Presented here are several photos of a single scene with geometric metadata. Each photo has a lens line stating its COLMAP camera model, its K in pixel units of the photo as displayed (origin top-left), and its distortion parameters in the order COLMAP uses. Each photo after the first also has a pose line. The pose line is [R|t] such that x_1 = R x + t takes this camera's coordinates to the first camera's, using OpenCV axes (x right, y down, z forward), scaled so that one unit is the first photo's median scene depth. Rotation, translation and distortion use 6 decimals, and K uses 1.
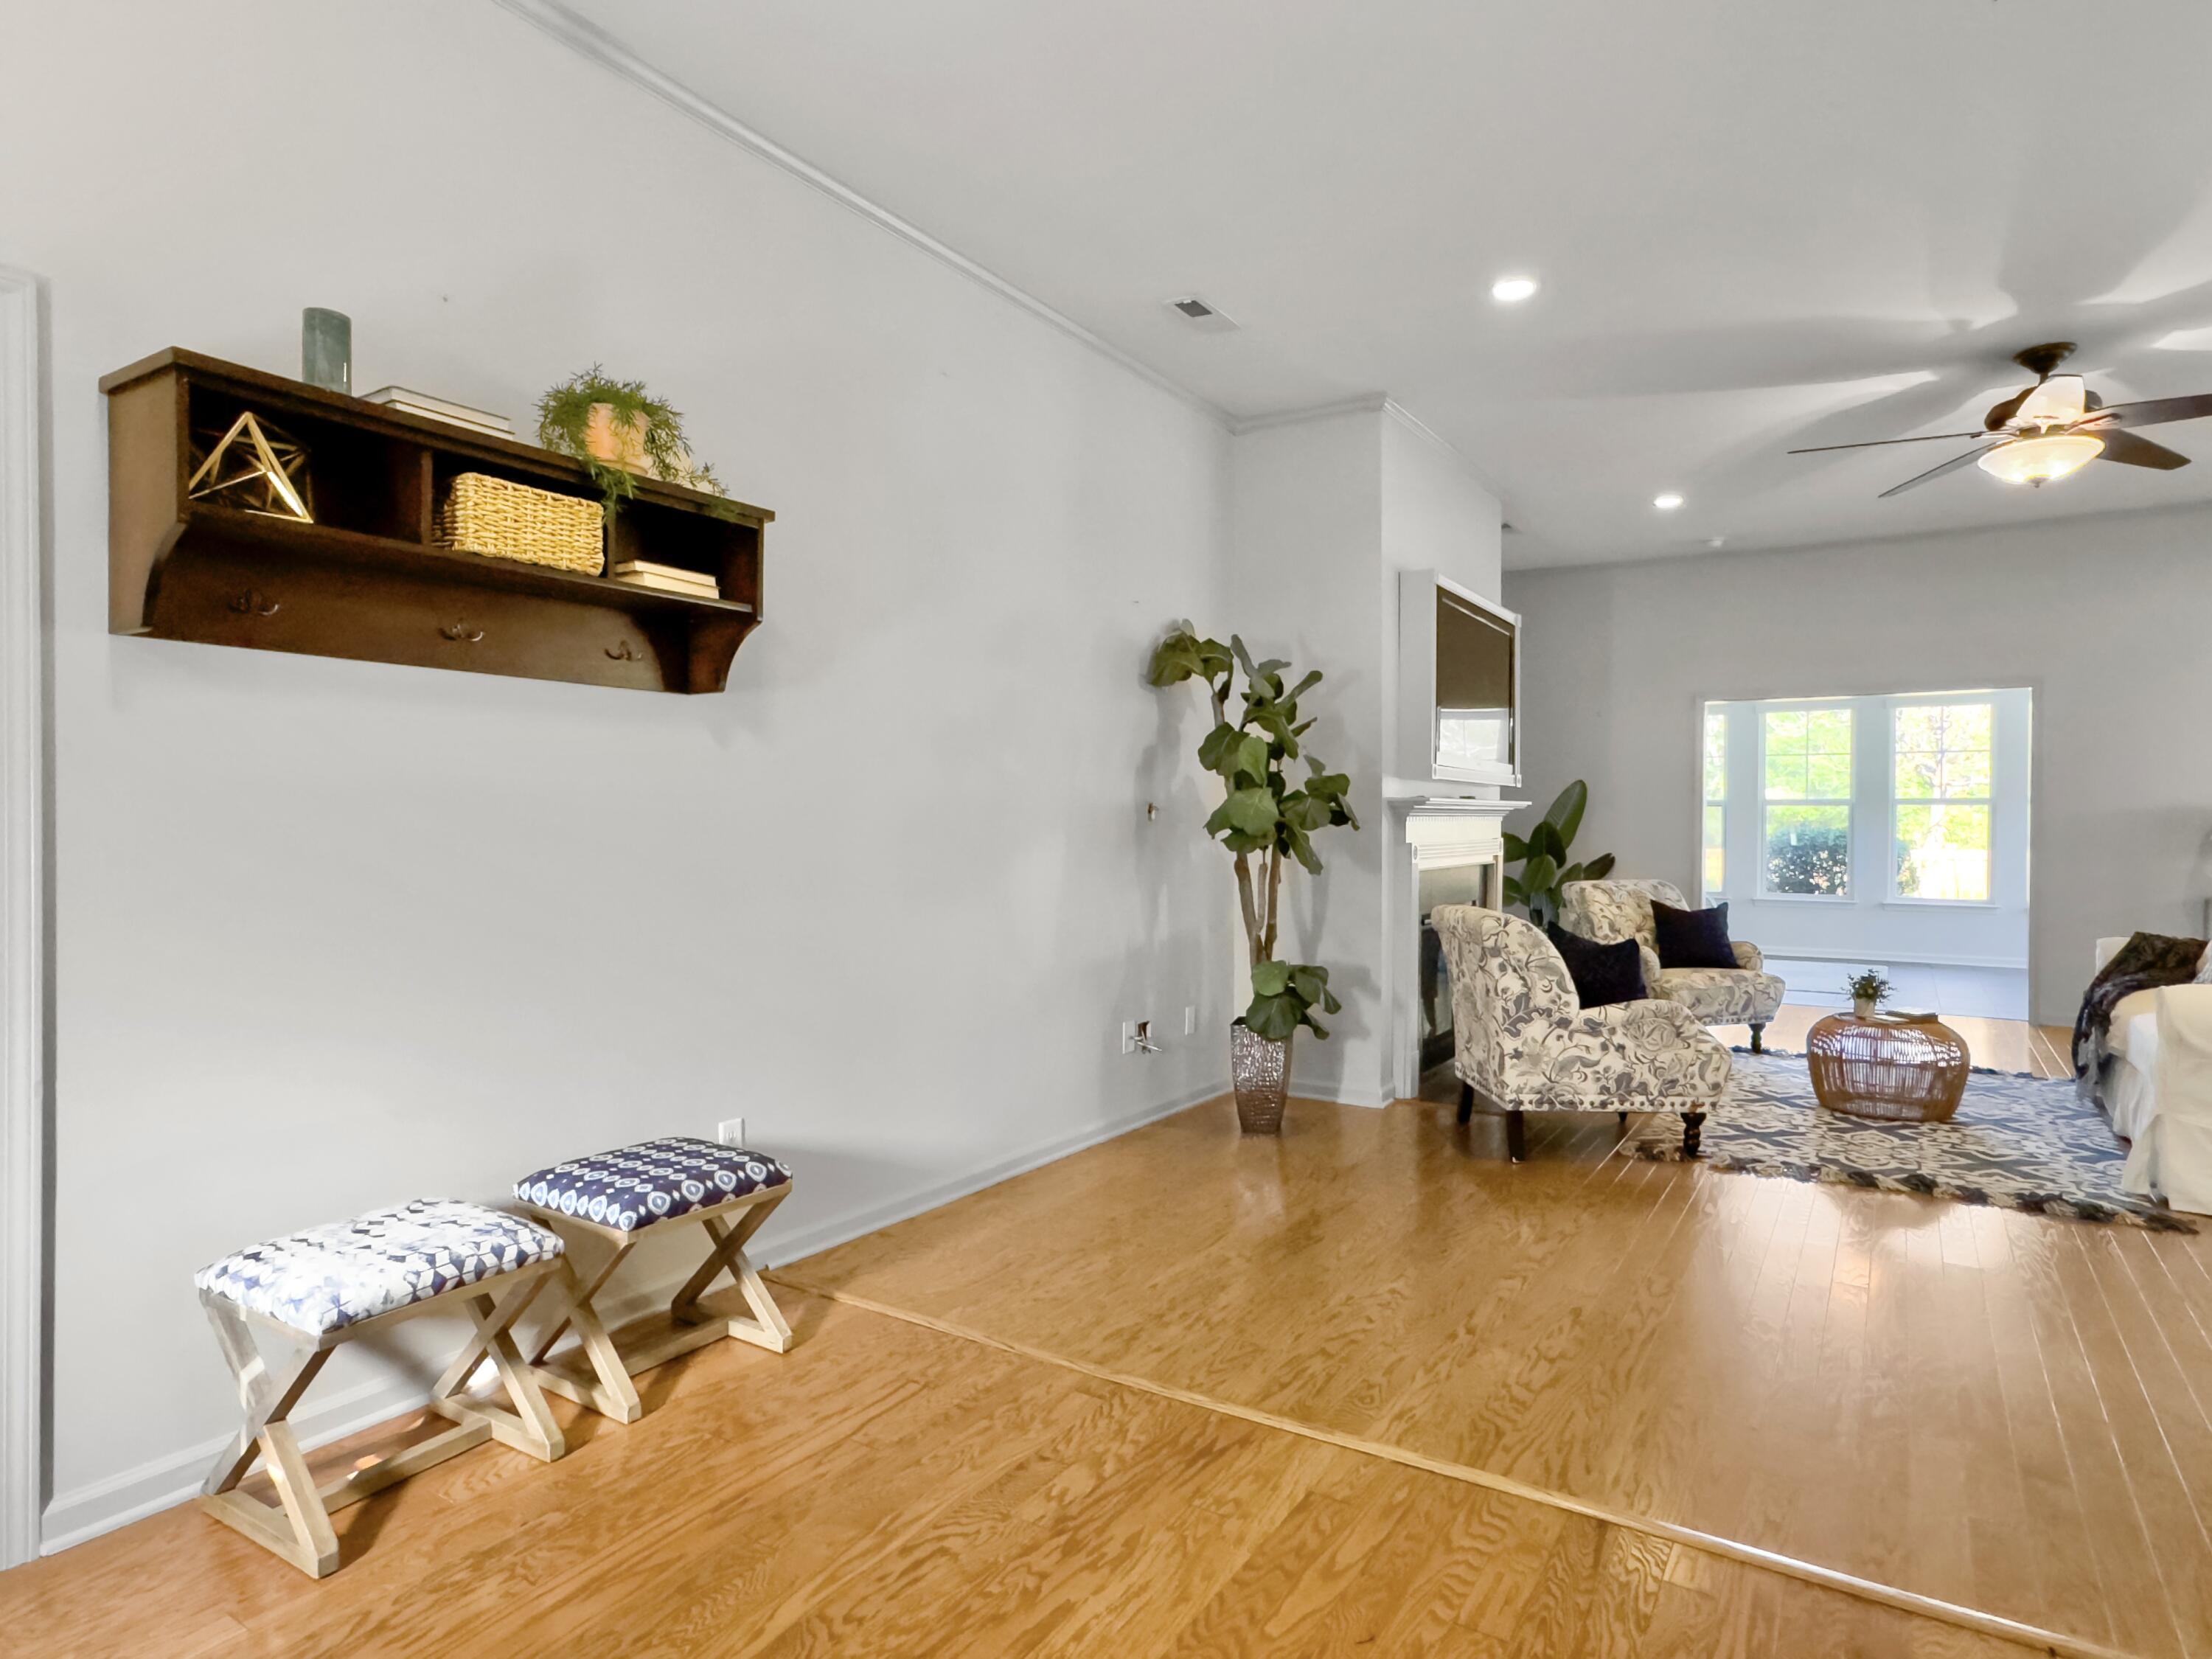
lens RADIAL K [[1266.1, 0, 1097.3], [0, 1266.1, 839.8], [0, 0, 1]] dist [-0.057924, 0.052315]
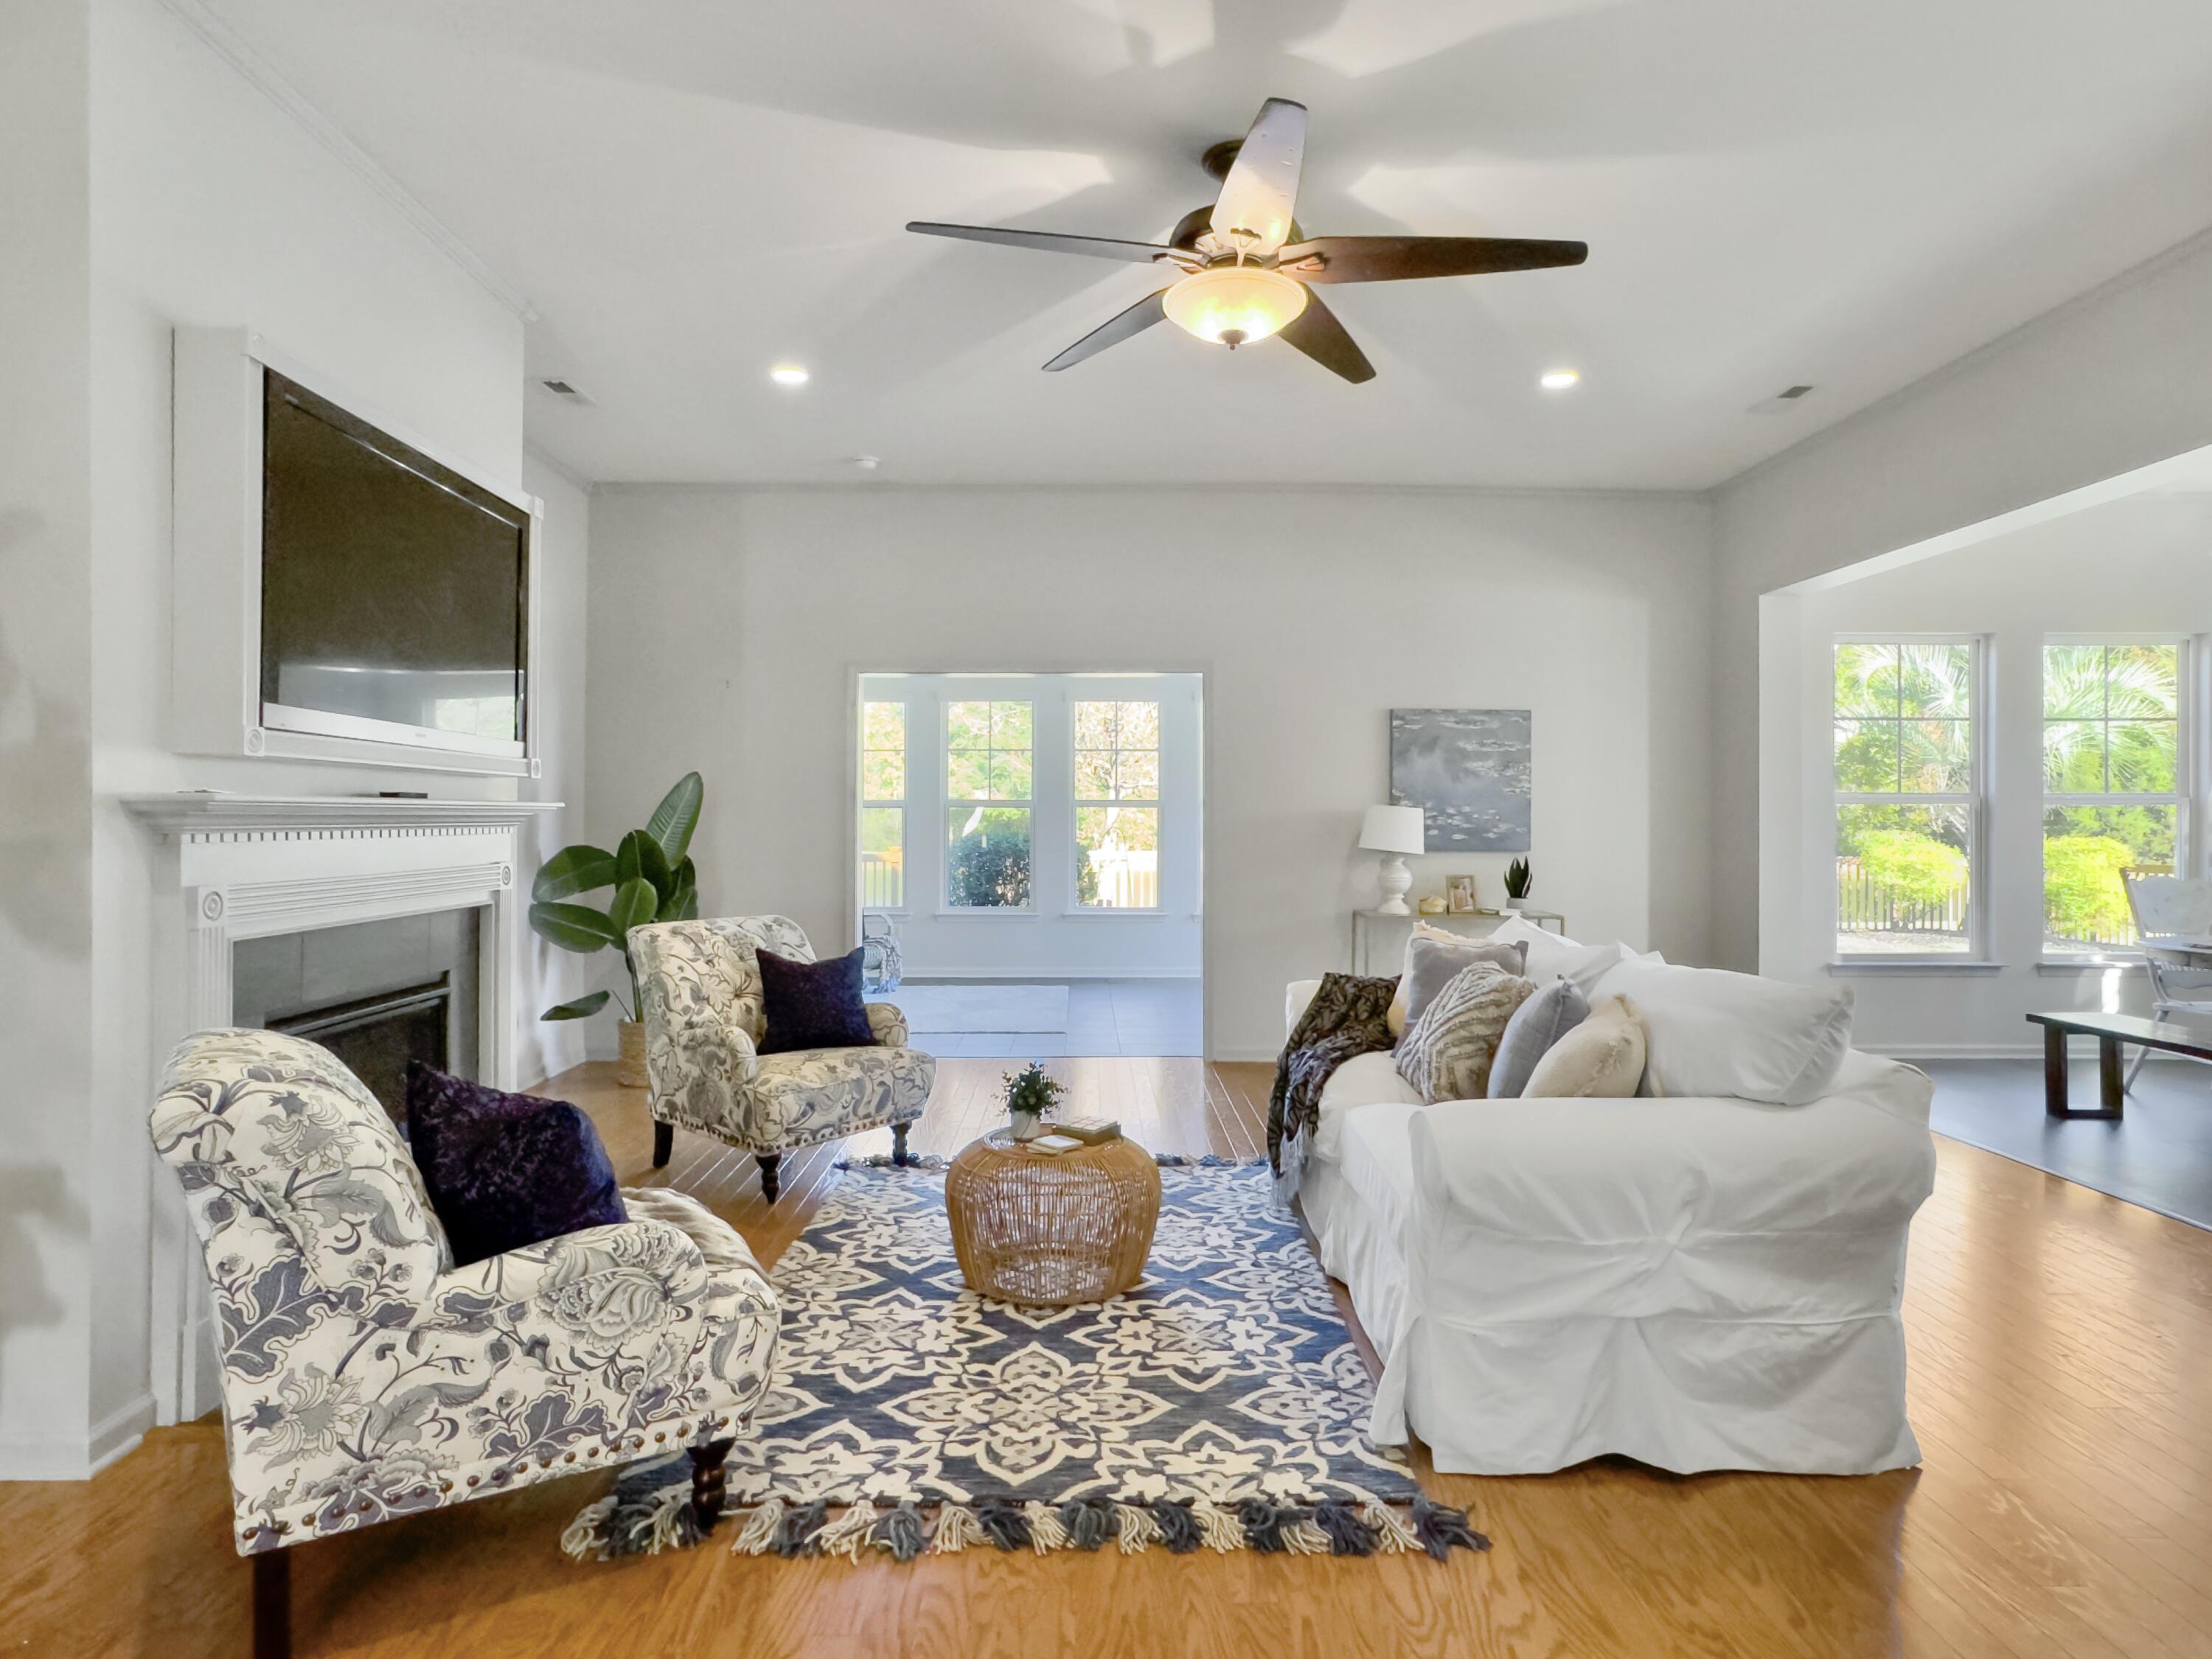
lens RADIAL K [[1266.1, 0, 1097.4], [0, 1266.1, 819.5], [0, 0, 1]] dist [-0.057924, 0.052315]
pose [[0.835167, -0.000692, 0.549996, 0.324079], [0.009361, 0.999872, -0.012957, -0.016008], [-0.549917, 0.015970, 0.835067, 0.486605]]
